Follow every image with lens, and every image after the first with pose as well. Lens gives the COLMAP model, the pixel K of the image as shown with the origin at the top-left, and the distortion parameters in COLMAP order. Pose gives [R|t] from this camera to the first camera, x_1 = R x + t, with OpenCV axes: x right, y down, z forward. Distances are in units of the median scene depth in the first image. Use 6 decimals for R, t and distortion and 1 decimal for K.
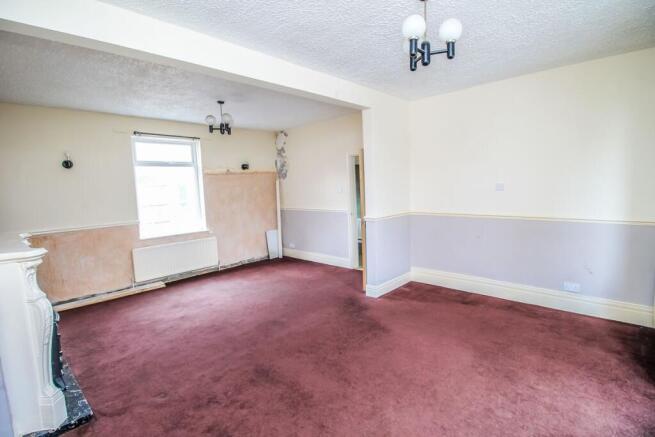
lens RADIAL K [[308.8, 0, 330.9], [0, 308.8, 212.0], [0, 0, 1]] dist [-0.008883, -0.000064]
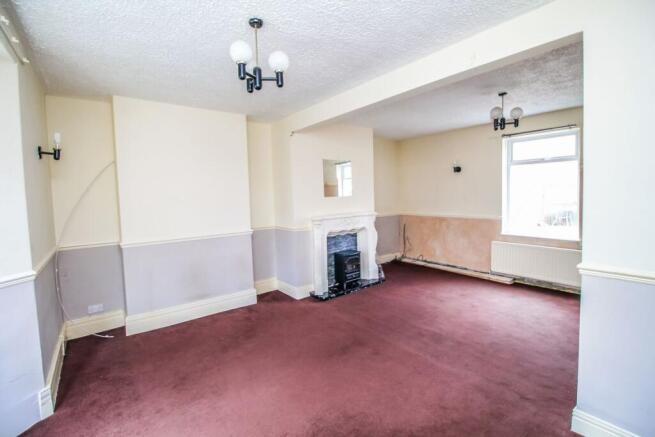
lens RADIAL K [[308.8, 0, 330.9], [0, 308.8, 212.0], [0, 0, 1]] dist [-0.008883, -0.000064]
pose [[-0.168536, 0.100475, -0.980561, 0.548027], [-0.053927, 0.992361, 0.110953, -0.077554], [0.984219, 0.071578, -0.161831, 0.589631]]
